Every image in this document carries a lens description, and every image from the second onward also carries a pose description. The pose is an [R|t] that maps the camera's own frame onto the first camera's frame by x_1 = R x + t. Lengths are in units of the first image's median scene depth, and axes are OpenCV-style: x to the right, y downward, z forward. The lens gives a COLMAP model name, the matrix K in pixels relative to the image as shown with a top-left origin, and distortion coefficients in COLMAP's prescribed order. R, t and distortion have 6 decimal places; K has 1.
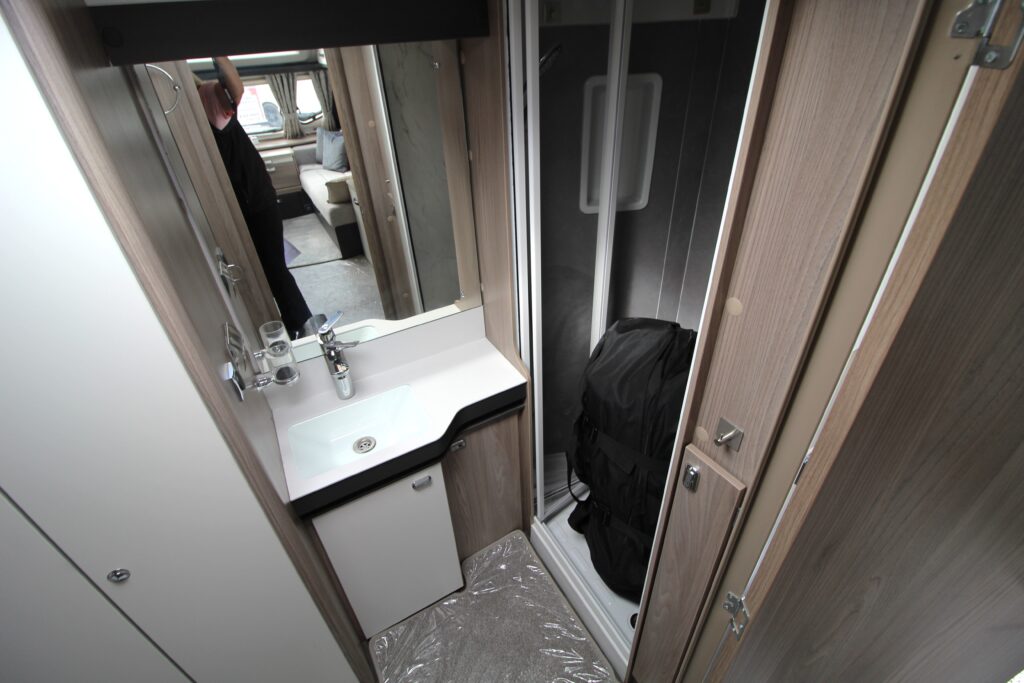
lens RADIAL K [[473.8, 0, 519.3], [0, 473.8, 336.4], [0, 0, 1]] dist [-0.002857, -0.010915]
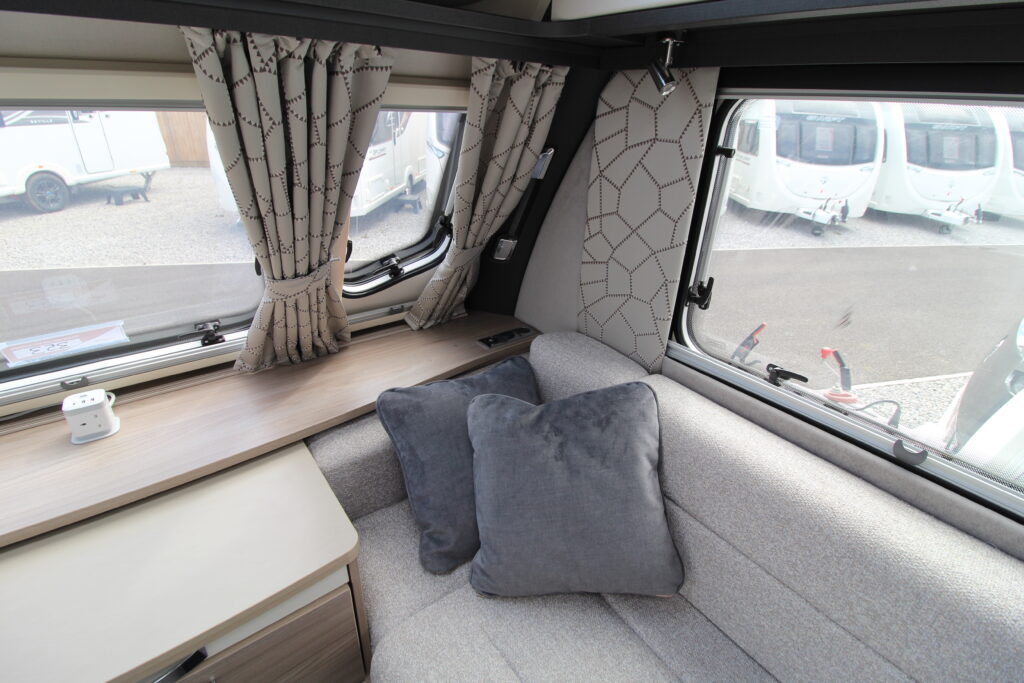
lens RADIAL K [[473.8, 0, 516.8], [0, 473.8, 334.1], [0, 0, 1]] dist [-0.002857, -0.010915]
pose [[0.986923, 0.005126, 0.161108, -1.308339], [0.018264, 0.989501, -0.143369, -1.256602], [-0.160152, 0.144436, 0.976468, 2.417699]]
